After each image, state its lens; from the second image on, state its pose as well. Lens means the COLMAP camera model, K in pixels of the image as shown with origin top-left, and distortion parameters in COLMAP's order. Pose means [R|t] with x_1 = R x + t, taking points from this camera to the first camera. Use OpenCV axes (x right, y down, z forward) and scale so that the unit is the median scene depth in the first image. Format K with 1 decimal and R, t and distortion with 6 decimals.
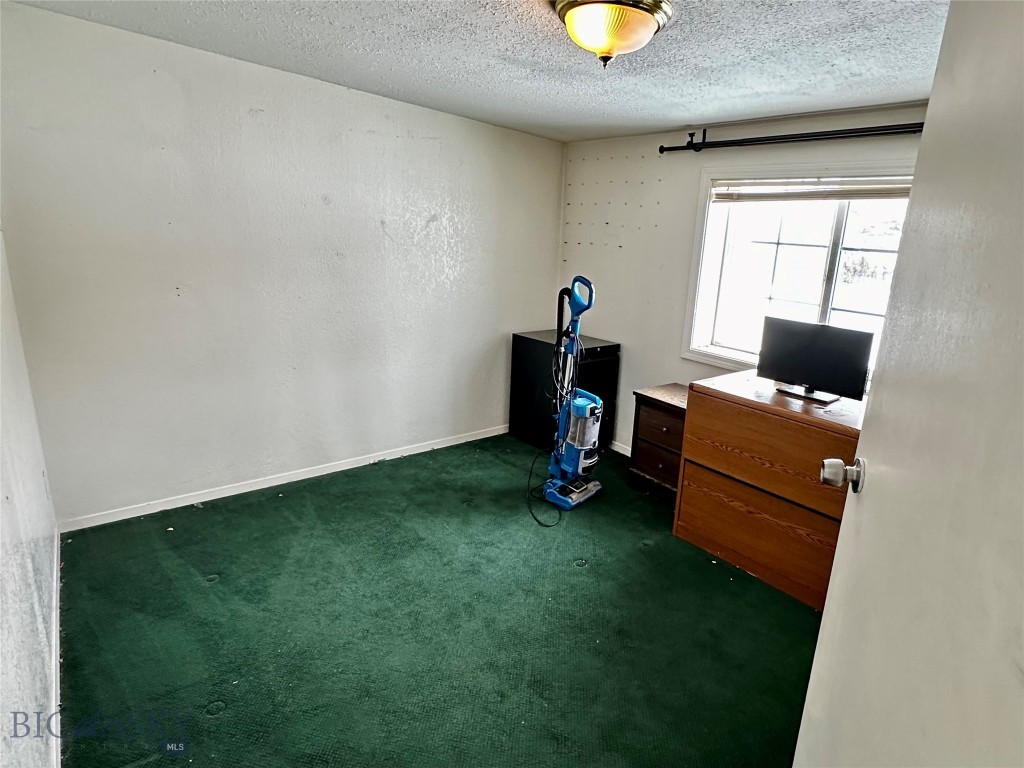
lens RADIAL K [[587.8, 0, 556.6], [0, 587.8, 385.0], [0, 0, 1]] dist [0.000109, -0.000029]
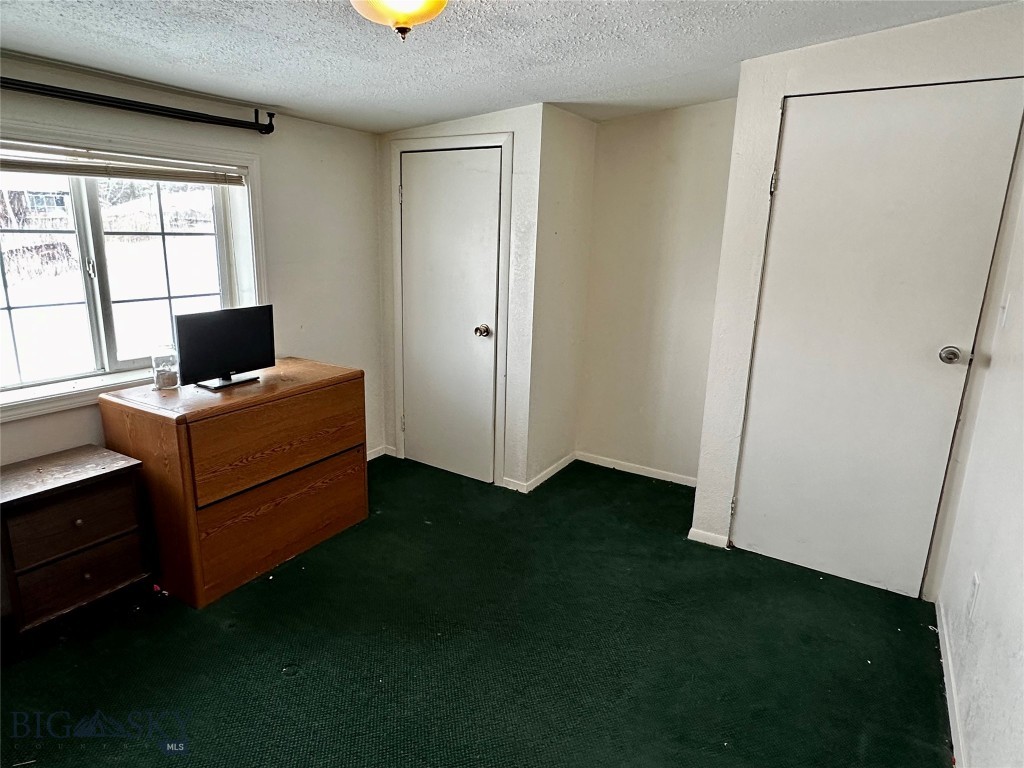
lens RADIAL K [[619.0, 0, 512.0], [0, 619.0, 384.0], [0, 0, 1]] dist [-0.002528, -0.000920]
pose [[-0.332225, -0.280893, 0.900403, -0.677674], [0.208266, 0.909216, 0.360487, -0.259486], [-0.919919, 0.307286, -0.243564, 0.824045]]
